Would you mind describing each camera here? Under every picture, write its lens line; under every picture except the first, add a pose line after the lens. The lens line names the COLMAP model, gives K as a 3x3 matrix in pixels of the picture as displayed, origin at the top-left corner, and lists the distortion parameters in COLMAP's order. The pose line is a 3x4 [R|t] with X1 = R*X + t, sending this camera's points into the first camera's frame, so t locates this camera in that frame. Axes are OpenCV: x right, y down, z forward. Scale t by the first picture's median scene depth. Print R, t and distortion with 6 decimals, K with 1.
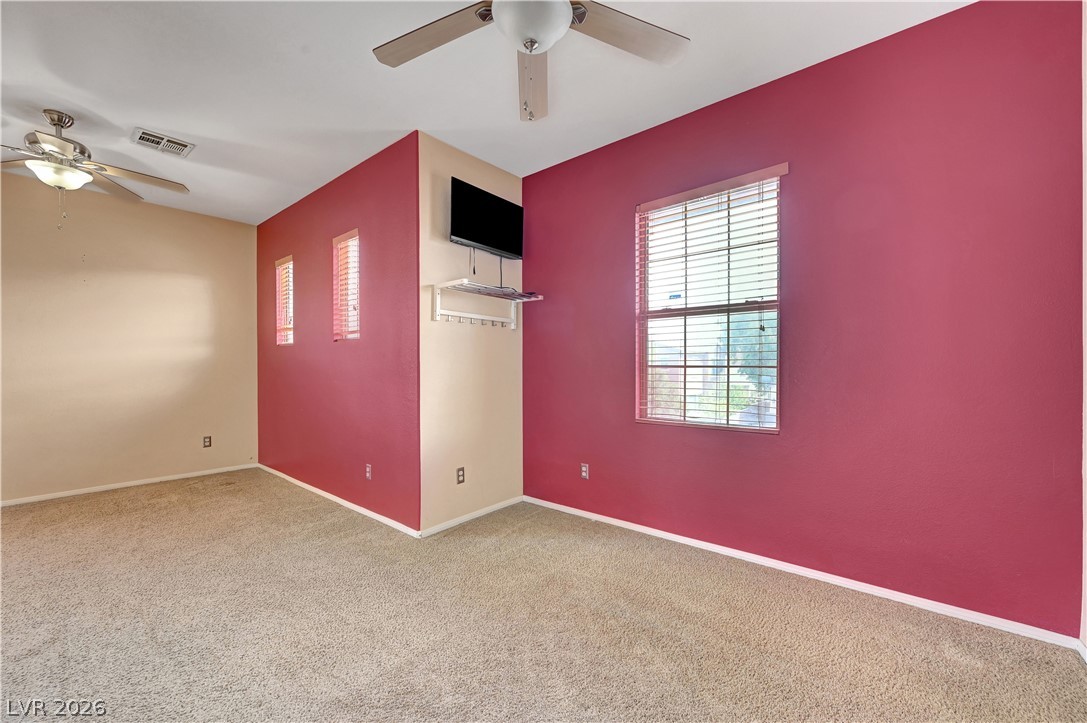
lens RADIAL K [[433.8, 0, 548.7], [0, 433.8, 366.1], [0, 0, 1]] dist [-0.001244, 0.000841]
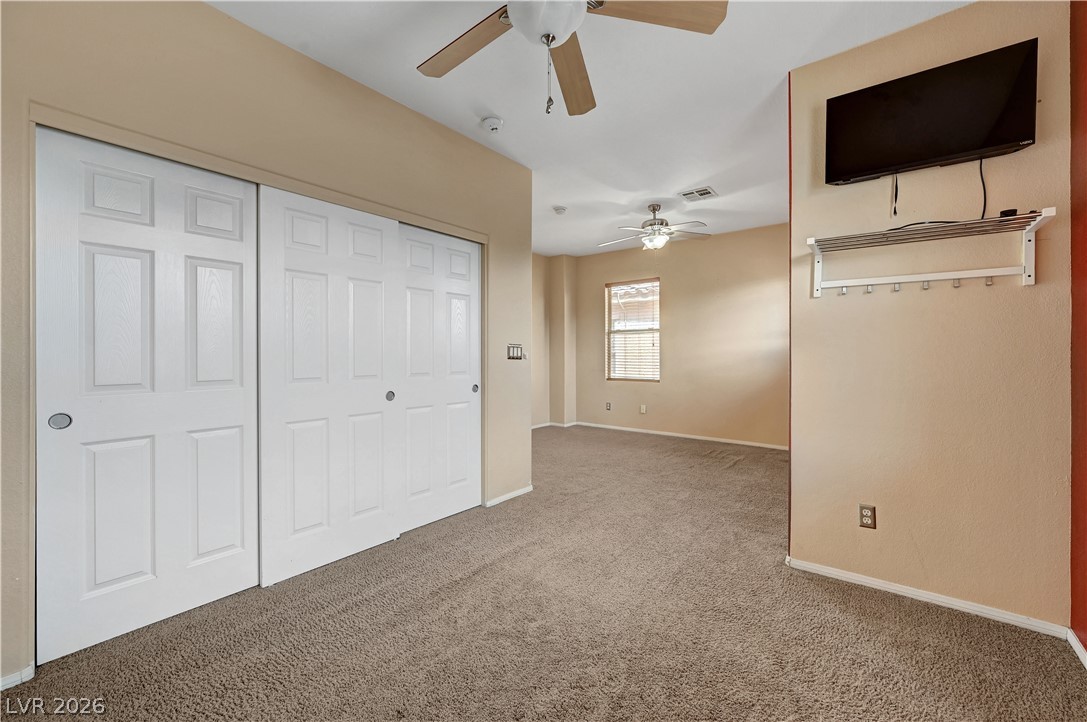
lens RADIAL K [[433.8, 0, 549.1], [0, 433.8, 357.5], [0, 0, 1]] dist [-0.001244, 0.000841]
pose [[0.014395, 0.007381, -0.999869, 0.505237], [-0.005090, 0.999960, 0.007308, -0.001882], [0.999883, 0.004985, 0.014432, 0.518436]]
